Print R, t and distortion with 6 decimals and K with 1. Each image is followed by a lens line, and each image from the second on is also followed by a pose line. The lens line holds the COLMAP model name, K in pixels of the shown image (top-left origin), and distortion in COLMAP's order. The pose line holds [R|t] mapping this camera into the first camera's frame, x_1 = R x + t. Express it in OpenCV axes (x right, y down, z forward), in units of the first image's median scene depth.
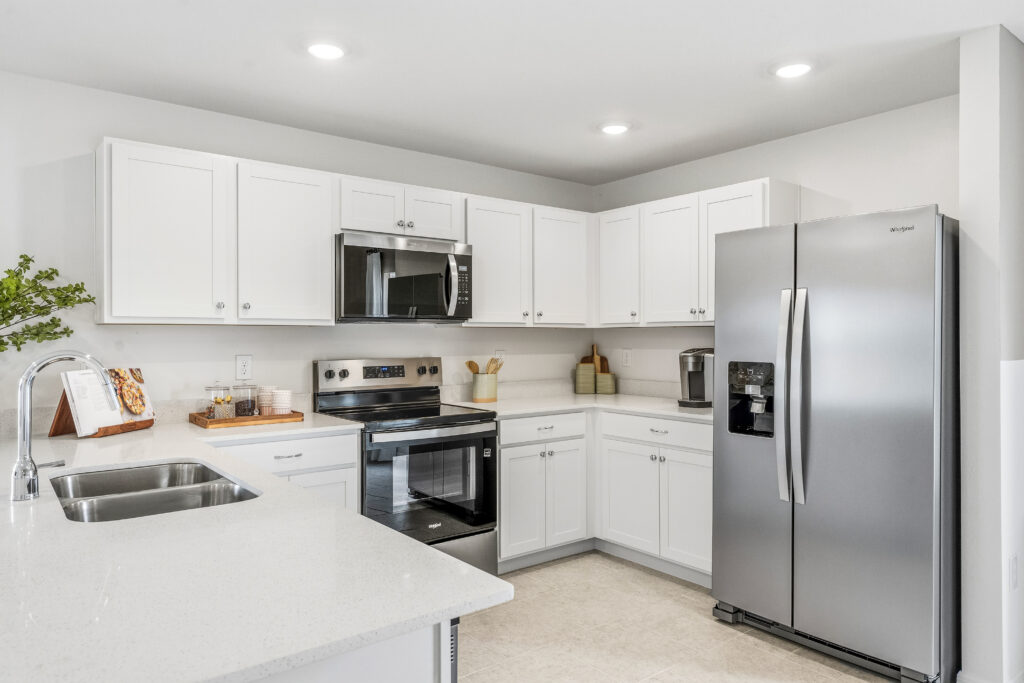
lens RADIAL K [[635.4, 0, 510.2], [0, 635.4, 336.2], [0, 0, 1]] dist [0.002465, -0.000186]
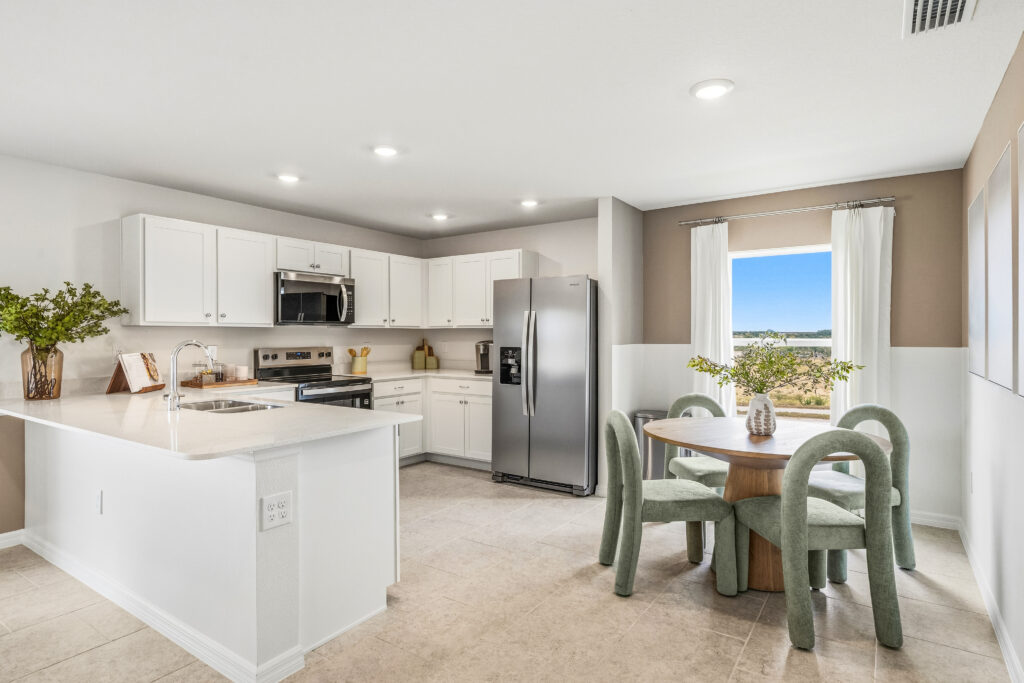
lens RADIAL K [[484.0, 0, 512.0], [0, 484.0, 341.5], [0, 0, 1]] dist [0.008845, -0.000289]
pose [[0.944869, -0.003384, 0.327432, -0.090196], [-0.001978, 0.999869, 0.016043, -0.000612], [-0.327444, -0.015807, 0.944738, -0.351785]]
